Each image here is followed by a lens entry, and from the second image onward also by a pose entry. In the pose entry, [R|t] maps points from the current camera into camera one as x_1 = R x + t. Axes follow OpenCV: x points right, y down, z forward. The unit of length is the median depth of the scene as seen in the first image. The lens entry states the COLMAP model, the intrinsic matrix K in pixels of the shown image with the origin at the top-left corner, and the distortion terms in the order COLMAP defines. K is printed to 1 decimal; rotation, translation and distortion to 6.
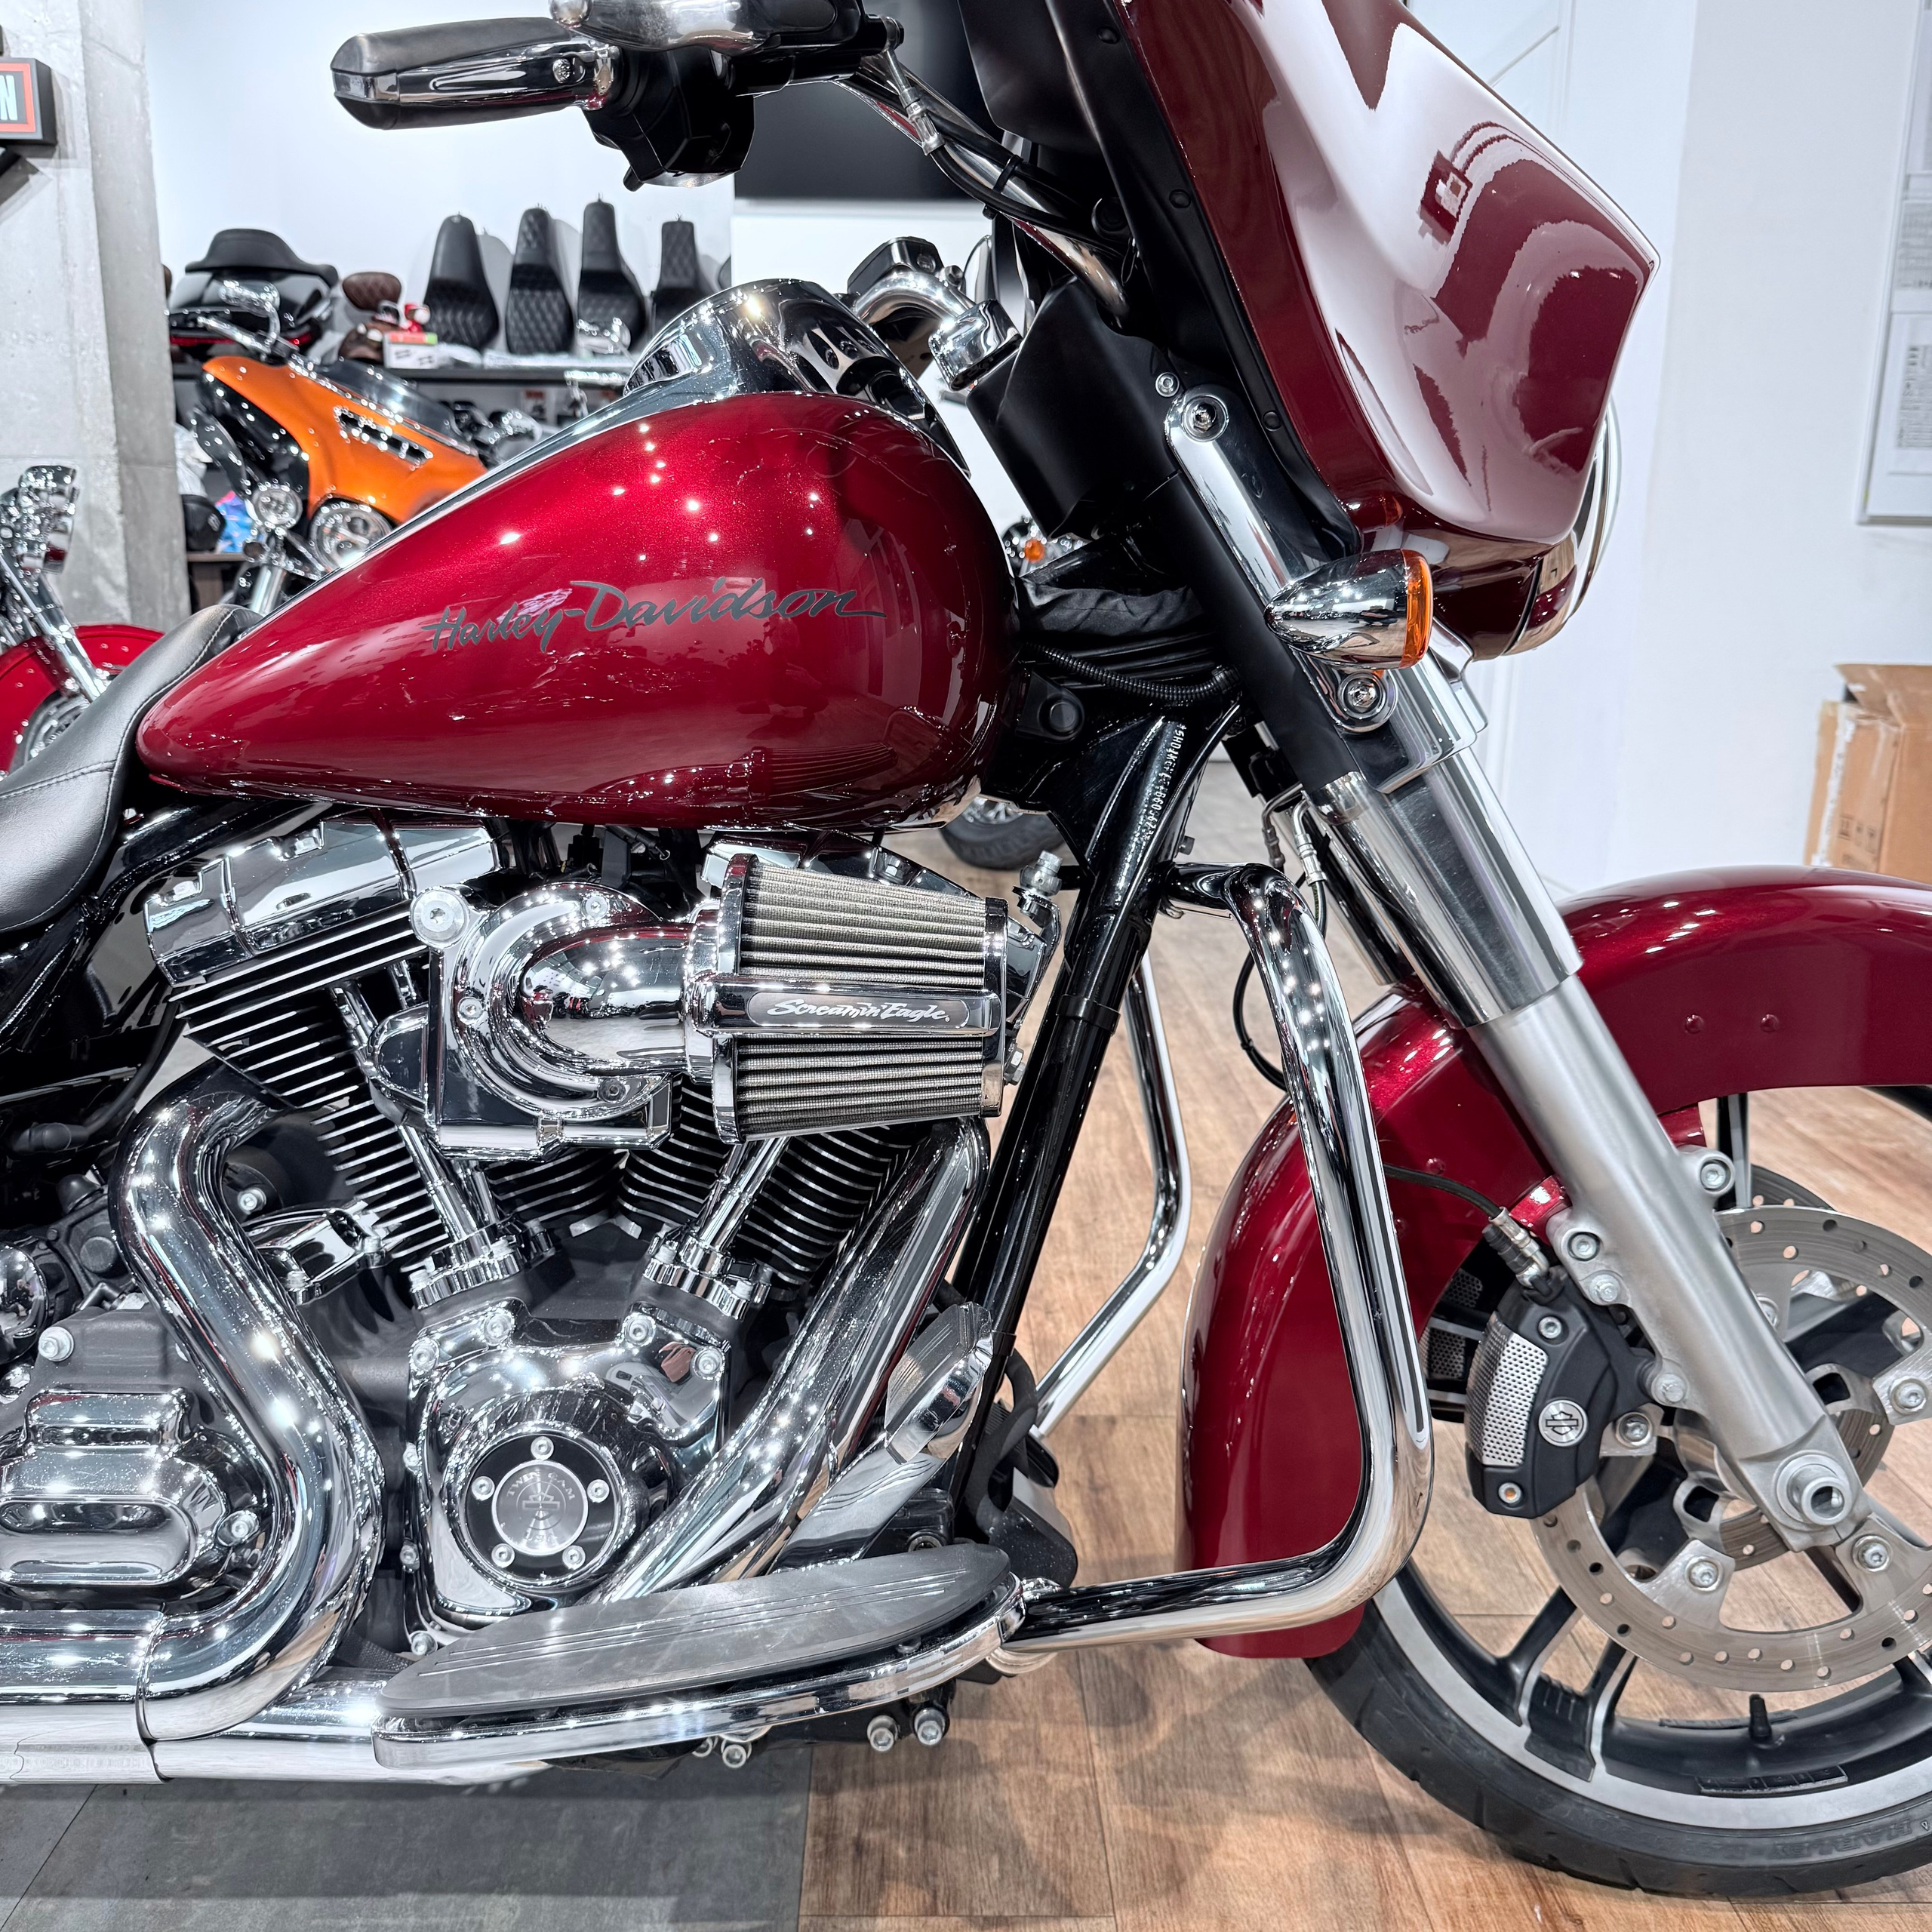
lens RADIAL K [[1830.6, 0, 944.9], [0, 1830.6, 951.0], [0, 0, 1]] dist [0.005302, 0.000000]
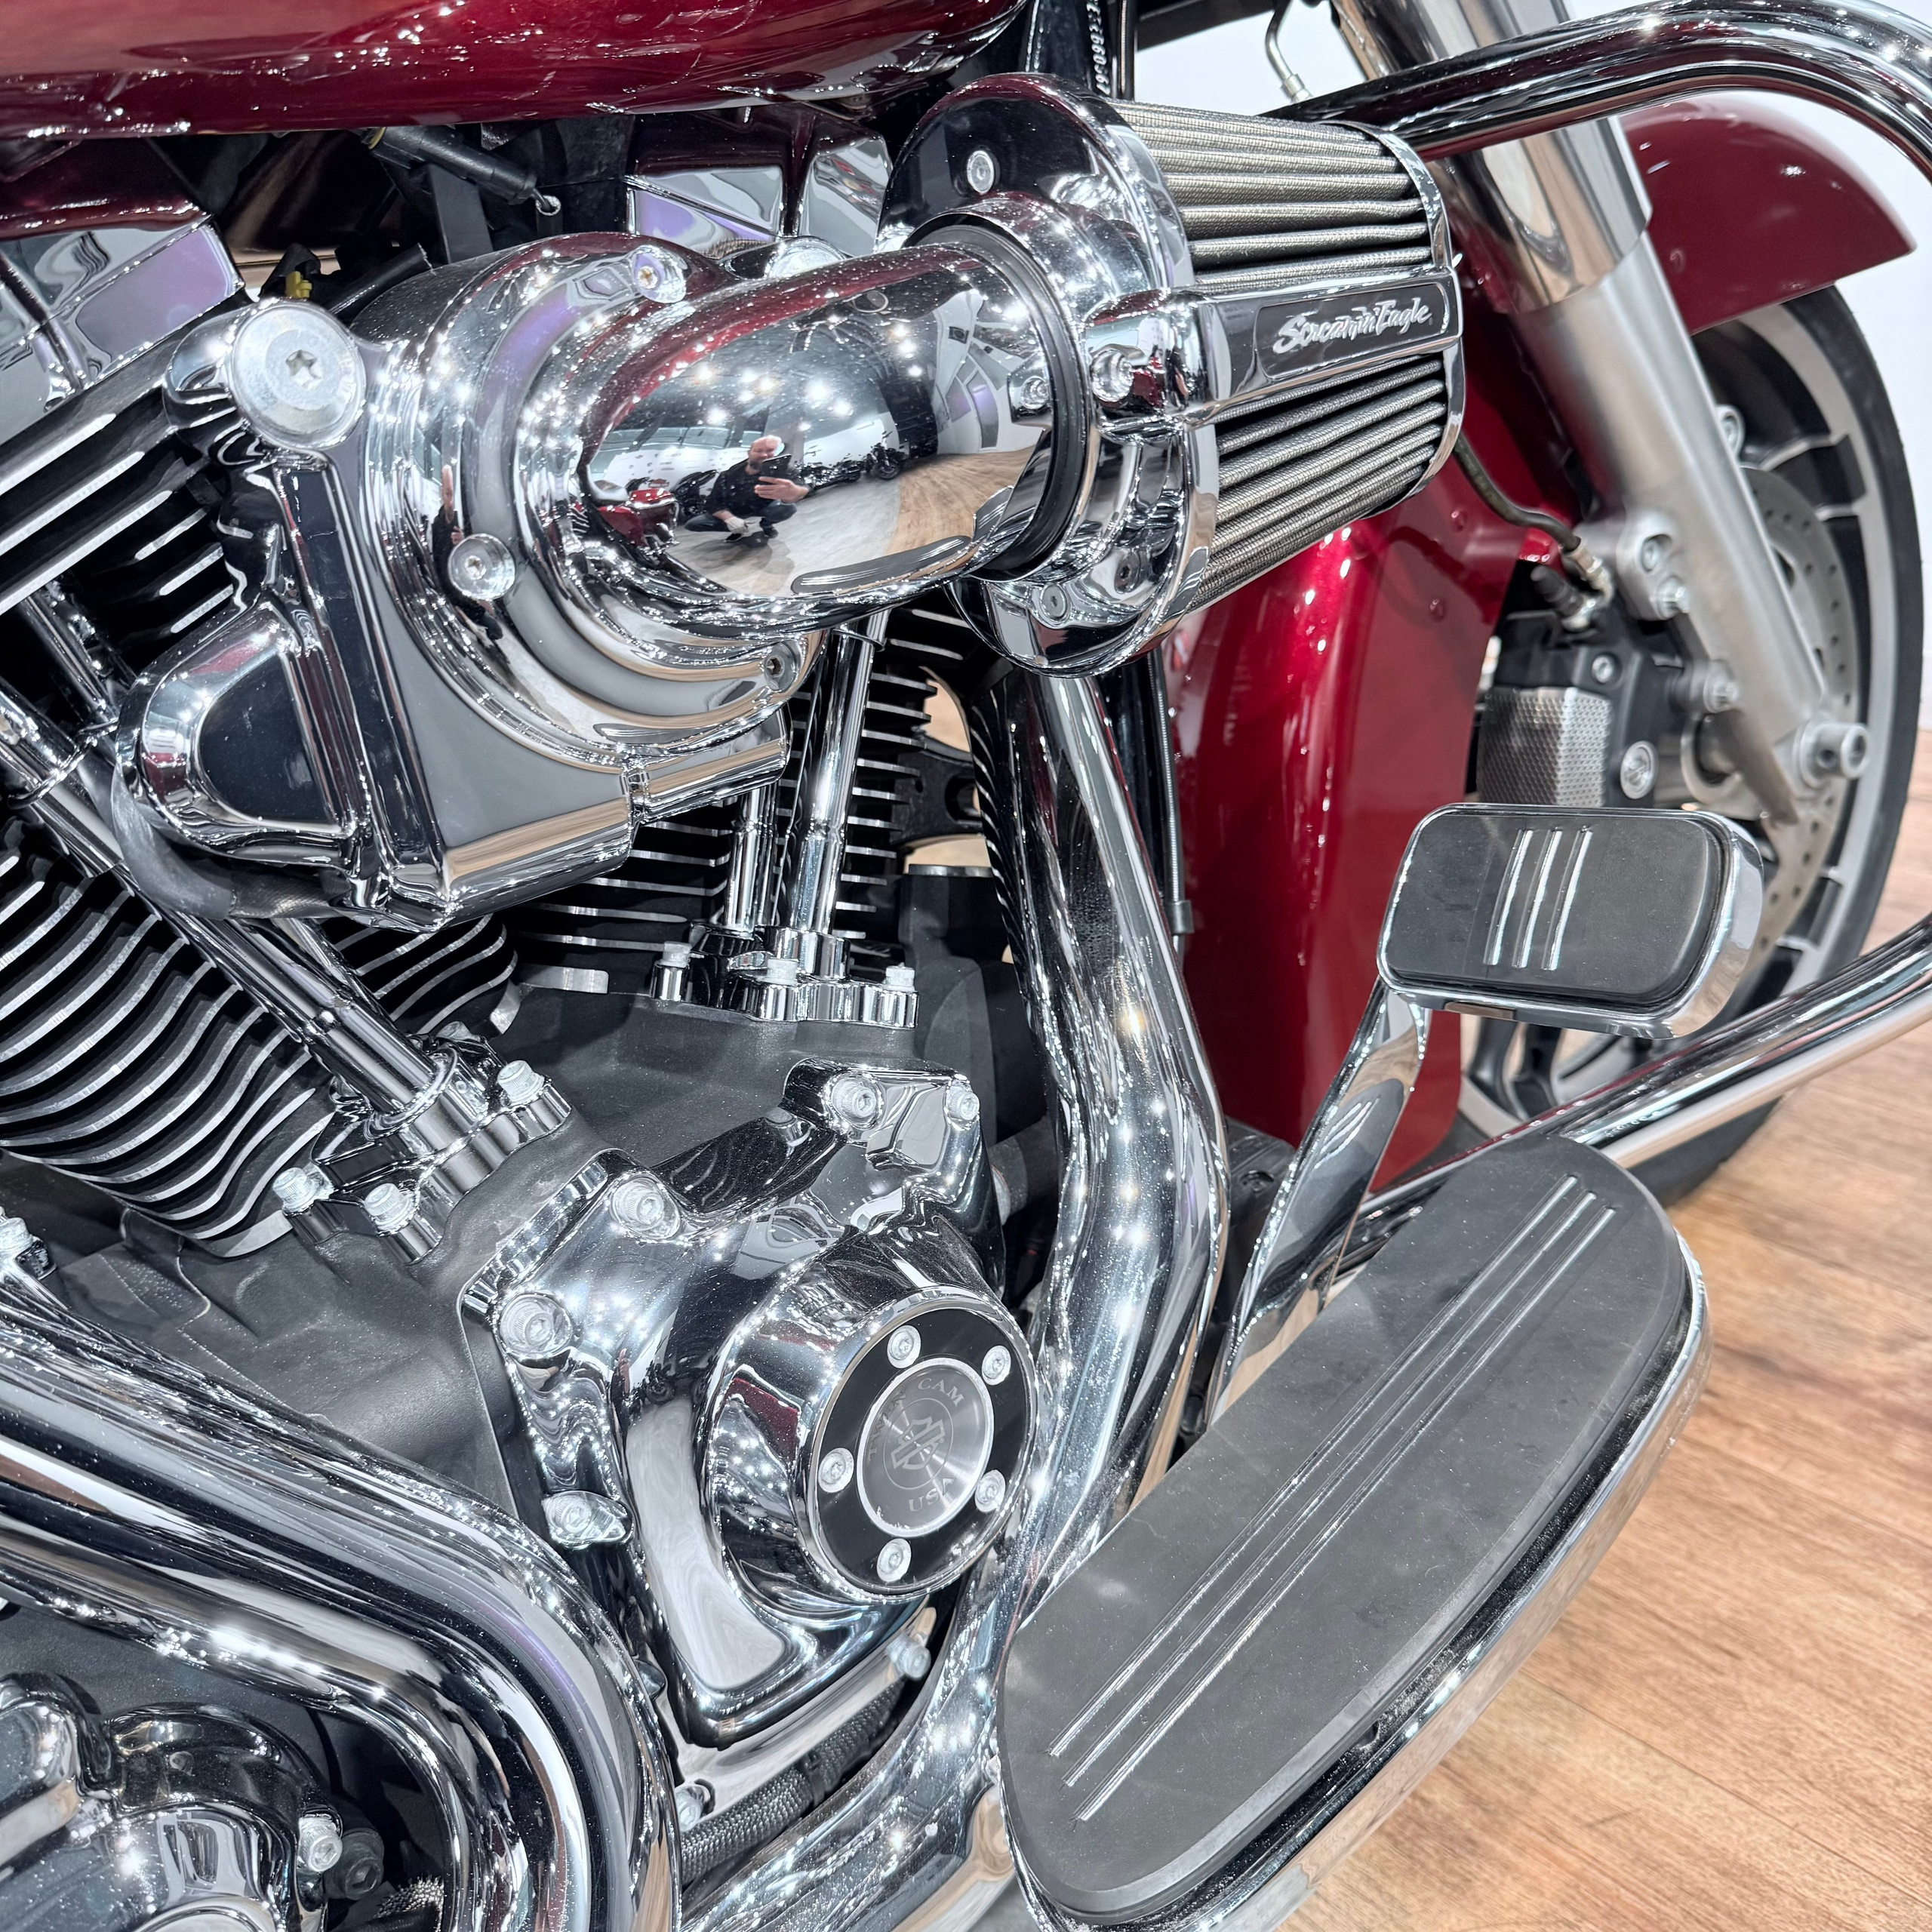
lens RADIAL K [[1830.6, 0, 991.7], [0, 1830.6, 979.7], [0, 0, 1]] dist [0.005302, 0.000000]
pose [[0.711748, -0.369398, 0.597461, -0.385308], [0.236477, 0.926917, 0.291383, 0.023411], [-0.661433, -0.066106, 0.747085, 0.488288]]
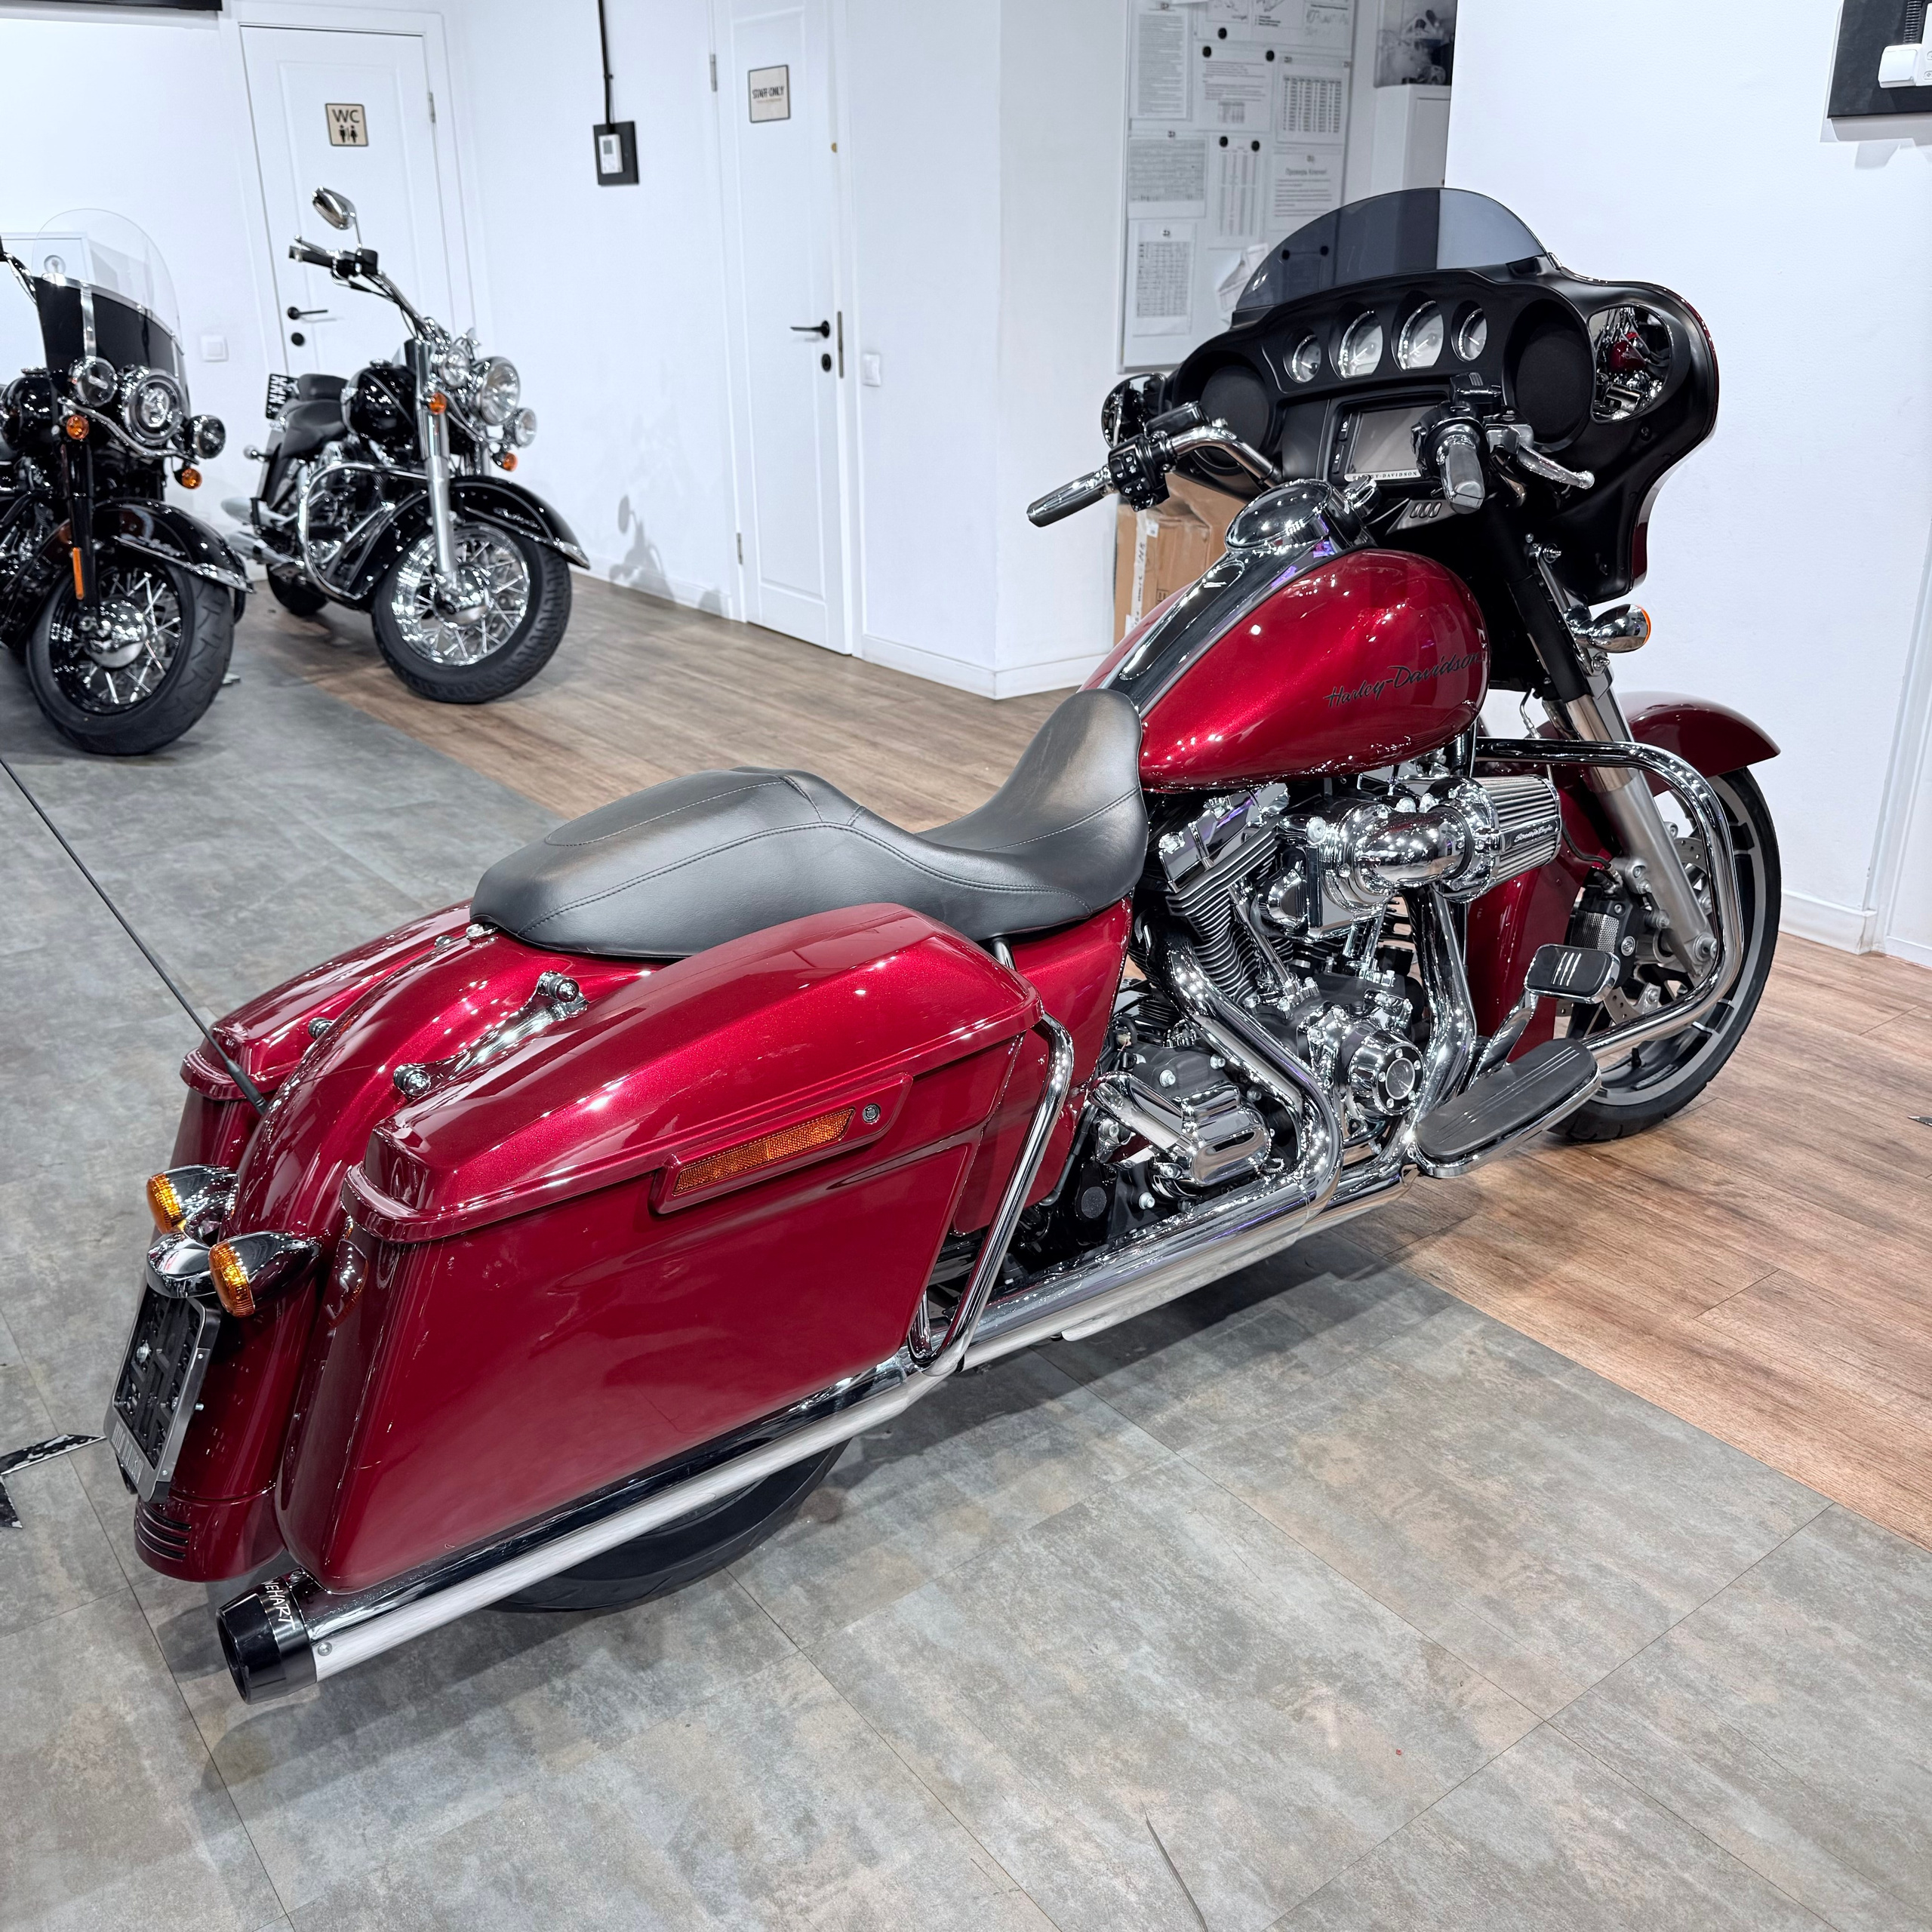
lens RADIAL K [[1830.6, 0, 975.2], [0, 1830.6, 965.8], [0, 0, 1]] dist [0.005302, 0.000000]
pose [[0.803899, -0.234077, 0.546767, -1.496978], [0.144575, 0.968632, 0.202116, -0.292338], [-0.576927, -0.083432, 0.812524, -0.417245]]
